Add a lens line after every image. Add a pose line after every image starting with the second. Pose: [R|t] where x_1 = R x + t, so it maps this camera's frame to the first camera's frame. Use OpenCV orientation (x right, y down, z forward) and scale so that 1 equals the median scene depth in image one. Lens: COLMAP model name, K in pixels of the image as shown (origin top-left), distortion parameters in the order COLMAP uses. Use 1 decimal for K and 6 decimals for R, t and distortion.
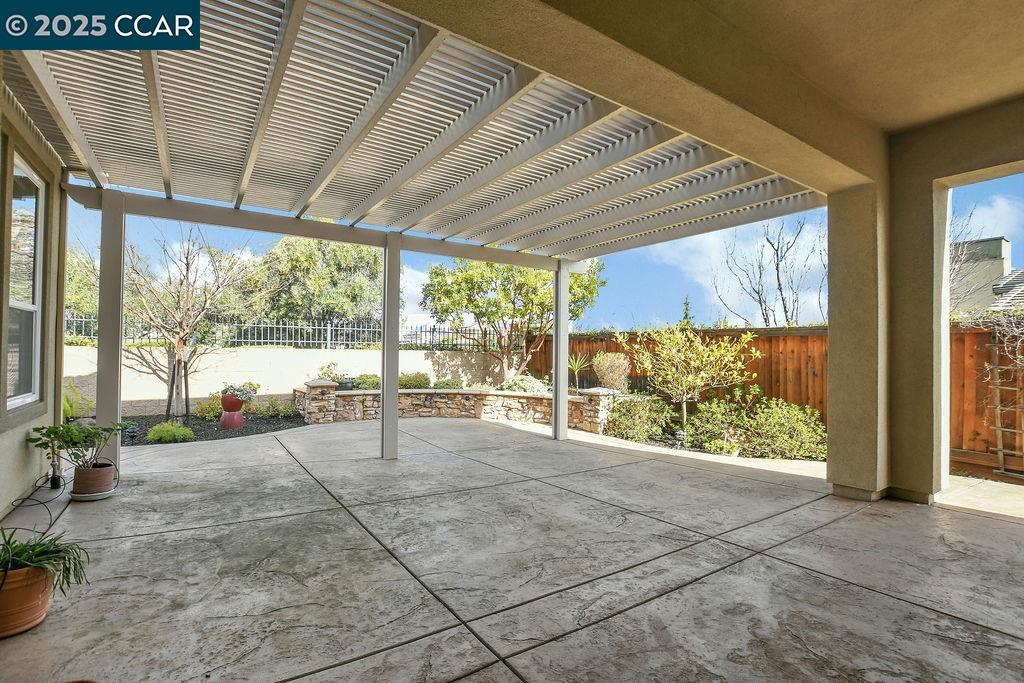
lens RADIAL K [[477.4, 0, 511.7], [0, 477.4, 345.1], [0, 0, 1]] dist [-0.023619, 0.000806]
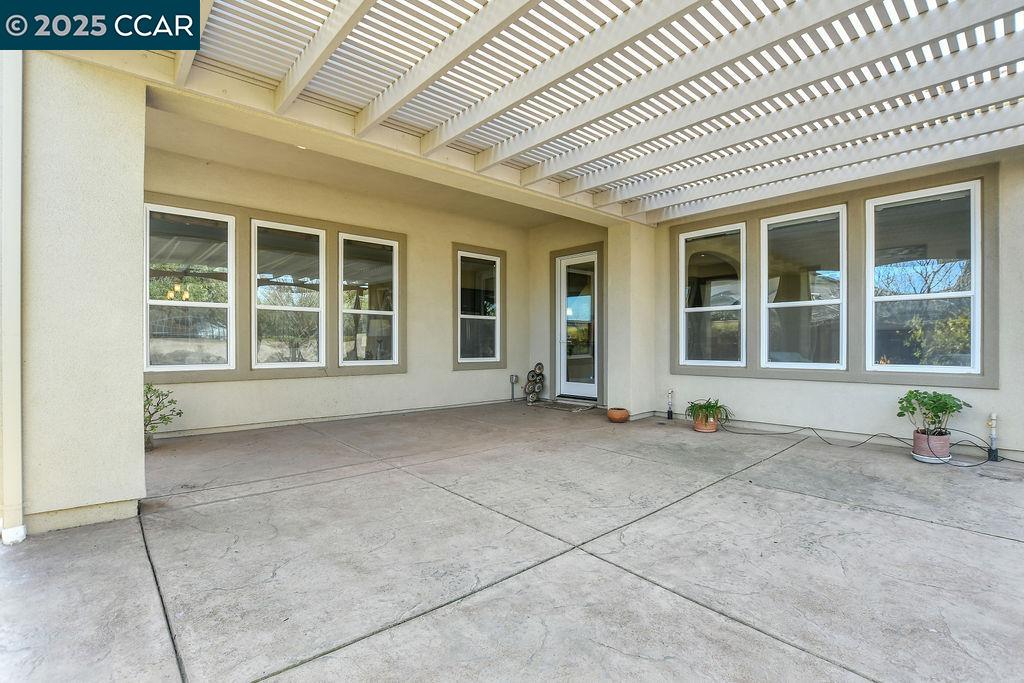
lens RADIAL K [[477.4, 0, 511.4], [0, 477.4, 343.0], [0, 0, 1]] dist [-0.023619, 0.000806]
pose [[-0.991488, -0.014578, -0.129380, 0.205858], [-0.011885, 0.999697, -0.021564, 0.065049], [0.129655, -0.019843, -0.991361, 1.626041]]
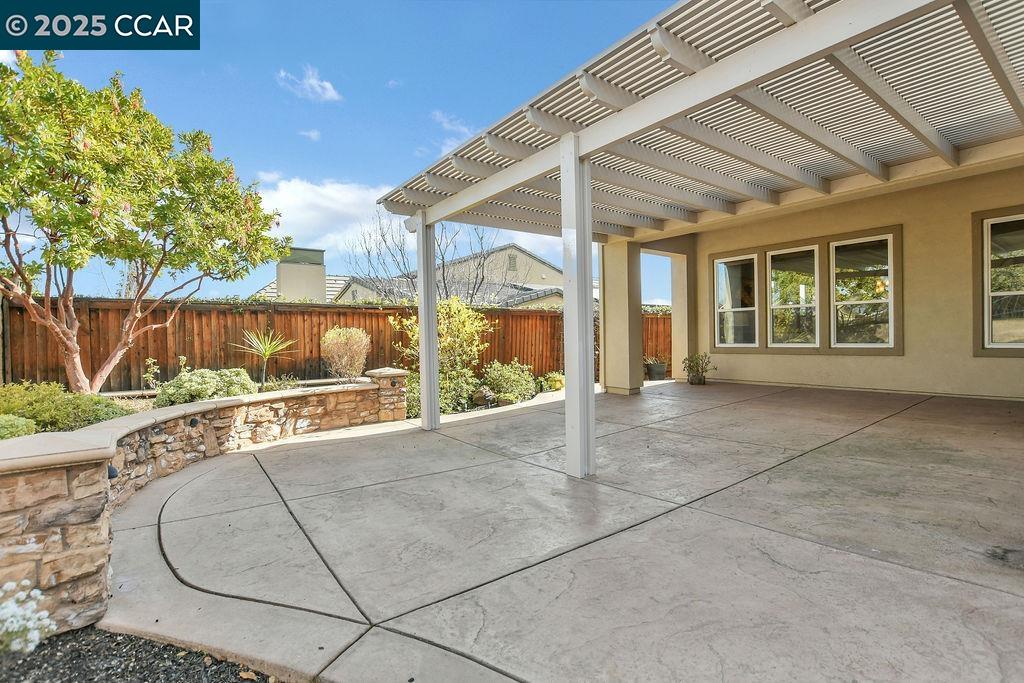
lens RADIAL K [[477.4, 0, 511.2], [0, 477.4, 338.5], [0, 0, 1]] dist [-0.023619, 0.000806]
pose [[-0.038526, -0.018134, 0.999093, -1.194524], [0.002900, 0.999829, 0.018259, 0.040103], [-0.999253, 0.003601, -0.038467, 1.449645]]
